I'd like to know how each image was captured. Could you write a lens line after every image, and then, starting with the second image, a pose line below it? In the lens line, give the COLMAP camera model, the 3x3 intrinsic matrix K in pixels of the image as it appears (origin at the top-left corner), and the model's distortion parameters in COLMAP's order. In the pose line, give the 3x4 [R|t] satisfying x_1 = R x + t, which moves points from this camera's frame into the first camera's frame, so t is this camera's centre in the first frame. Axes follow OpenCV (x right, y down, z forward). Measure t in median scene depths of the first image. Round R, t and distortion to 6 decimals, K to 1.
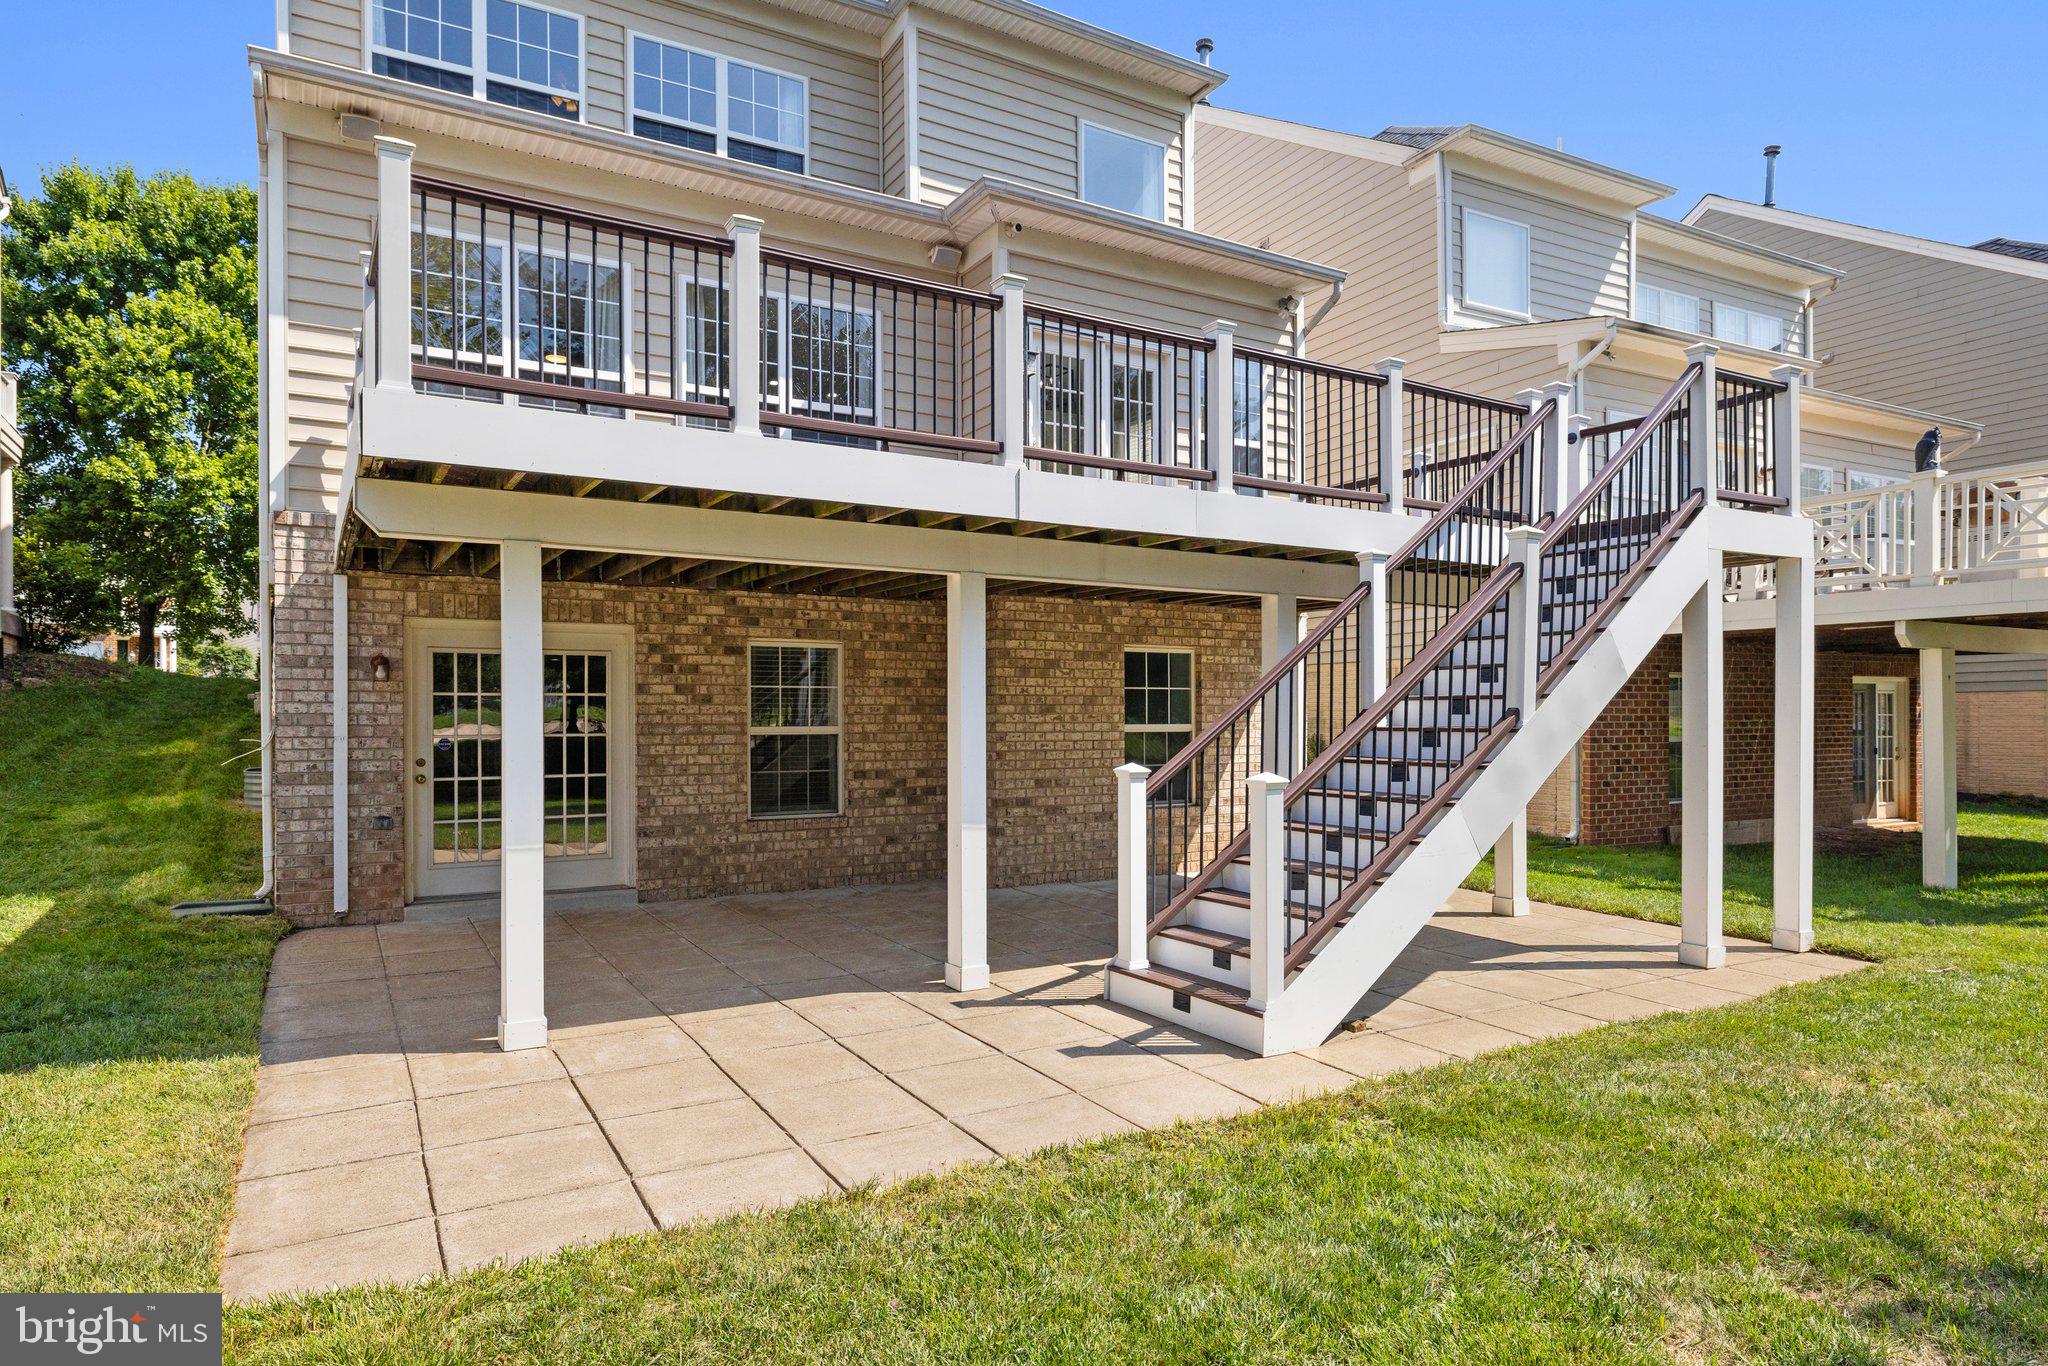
lens RADIAL K [[1531.7, 0, 1172.6], [0, 1531.7, 758.6], [0, 0, 1]] dist [0.002123, 0.000264]
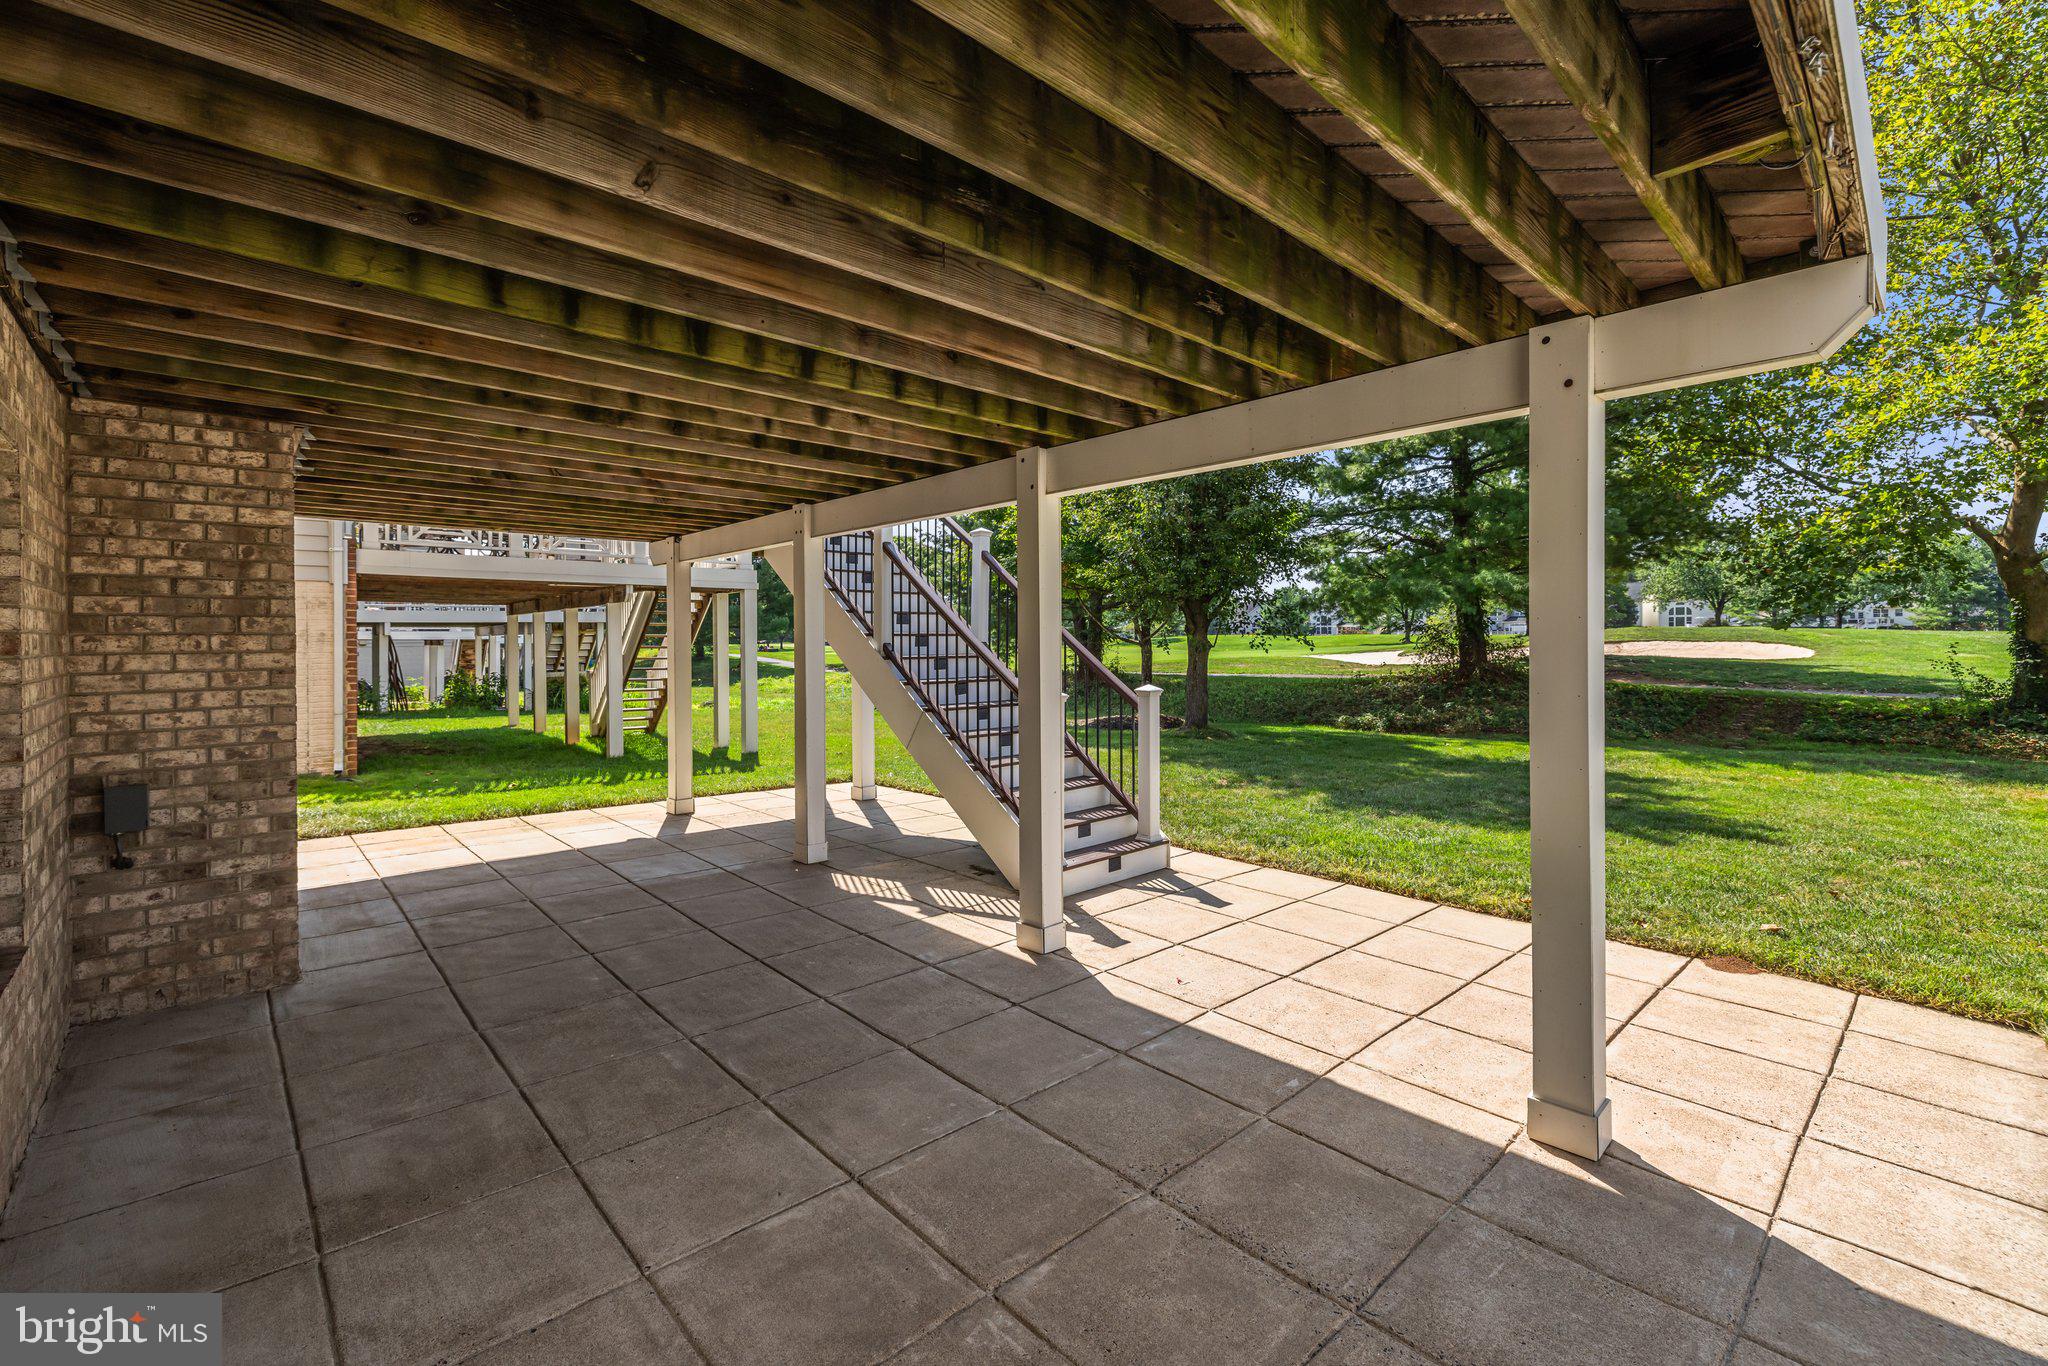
lens RADIAL K [[867.3, 0, 1003.7], [0, 867.3, 660.8], [0, 0, 1]] dist [0.001873, 0.000388]
pose [[-0.227095, -0.020939, 0.973648, -0.481006], [0.028509, 0.999197, 0.028138, -0.028787], [-0.973455, 0.034148, -0.226315, 0.862068]]
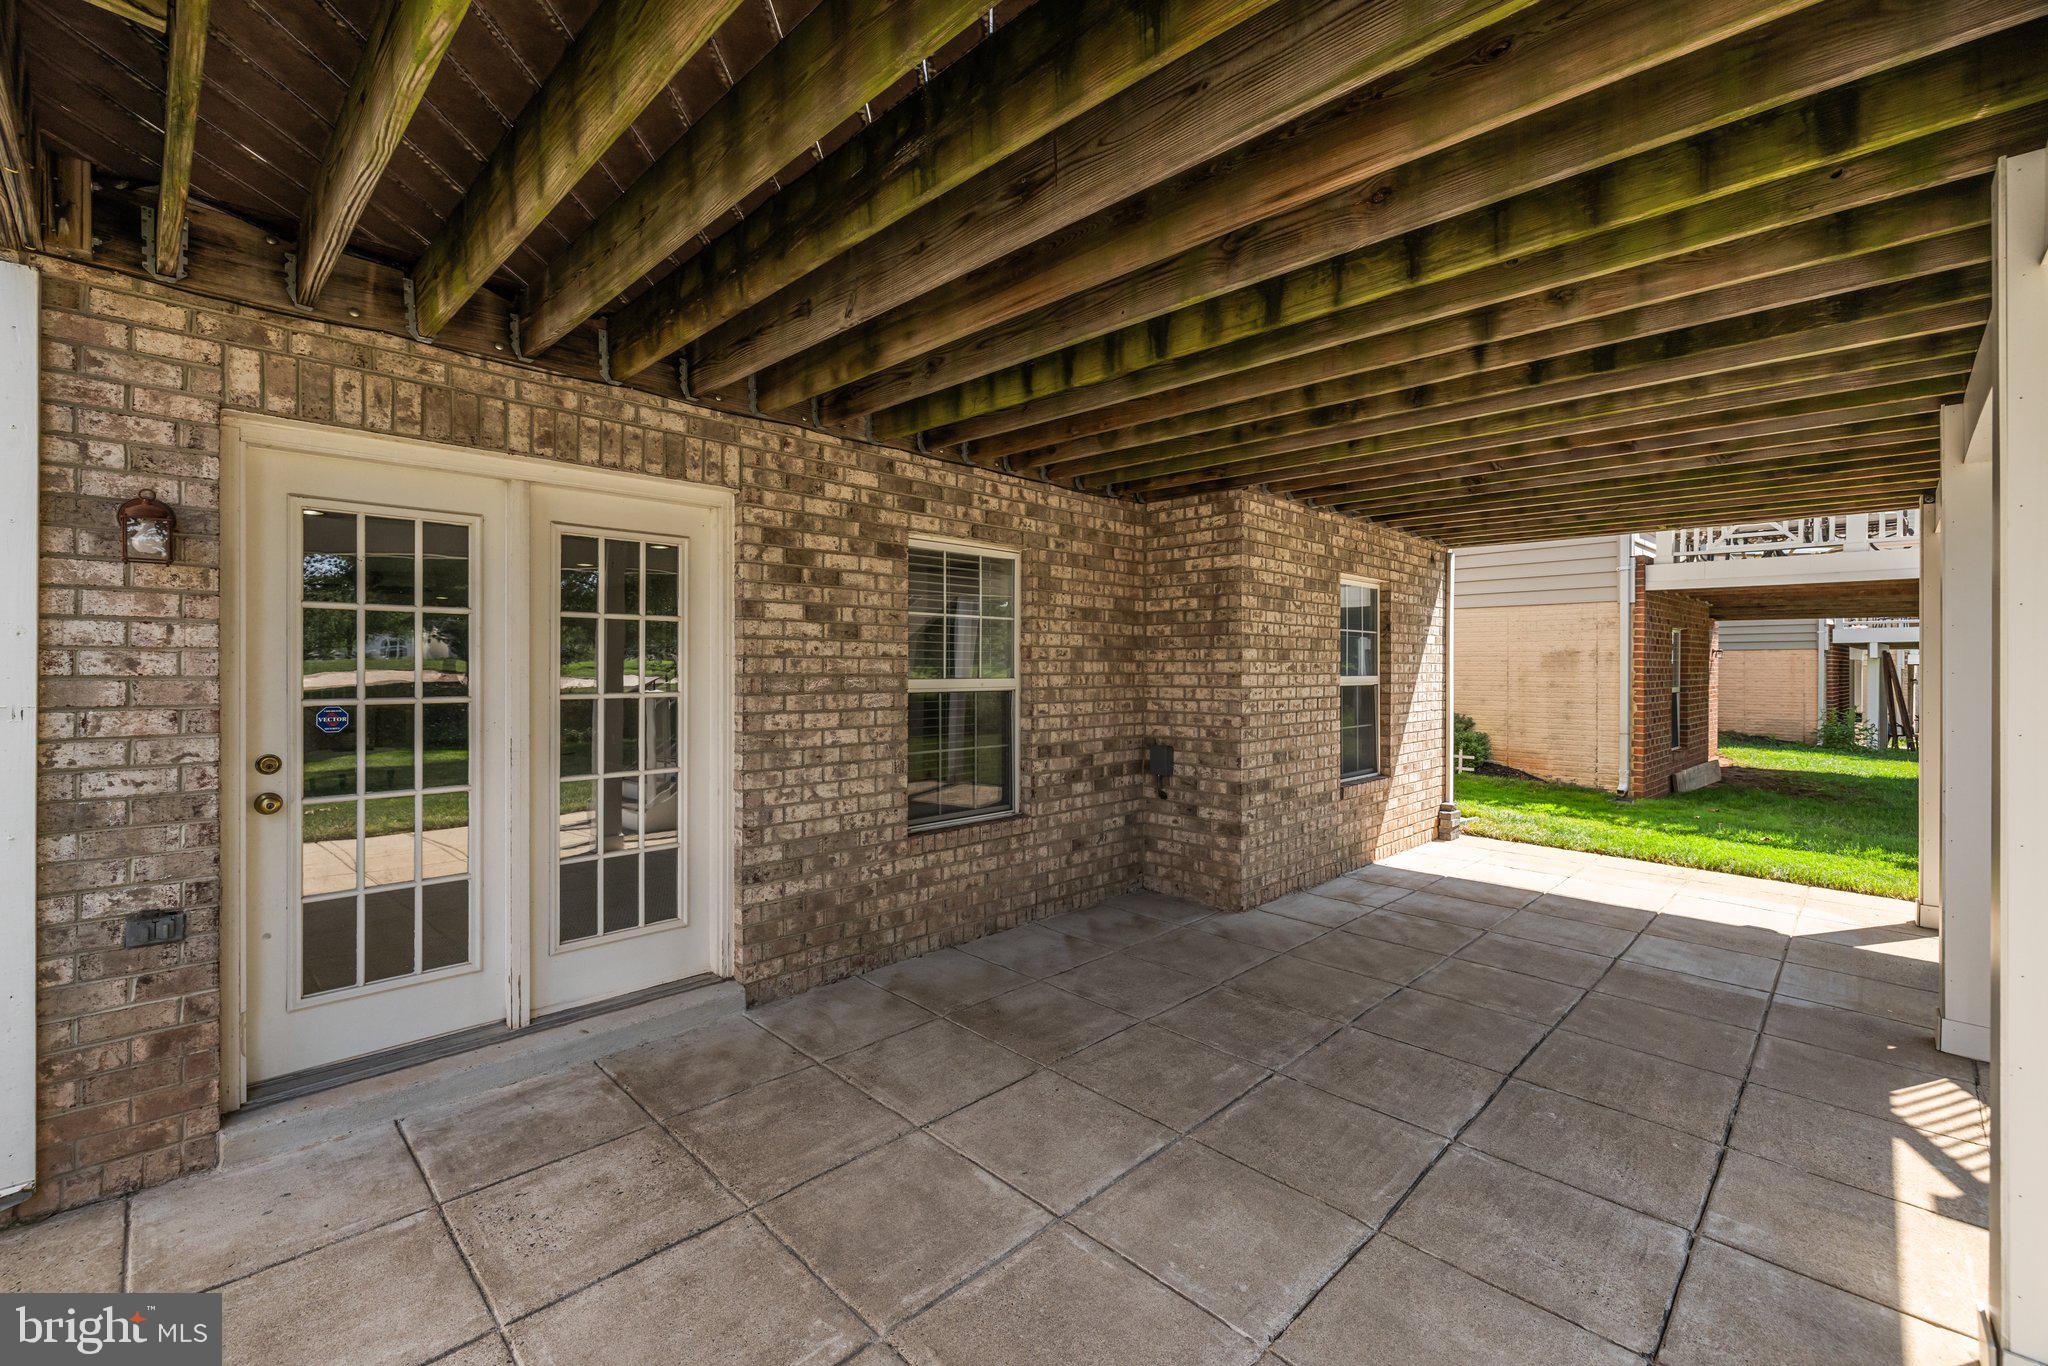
lens RADIAL K [[894.0, 0, 1024.0], [0, 894.0, 683.0], [0, 0, 1]] dist [-0.000994, 0.000120]
pose [[0.966474, 0.001638, 0.256760, -0.327582], [0.000510, 0.999965, -0.008301, -0.016643], [-0.256765, 0.008154, 0.966440, 0.658198]]
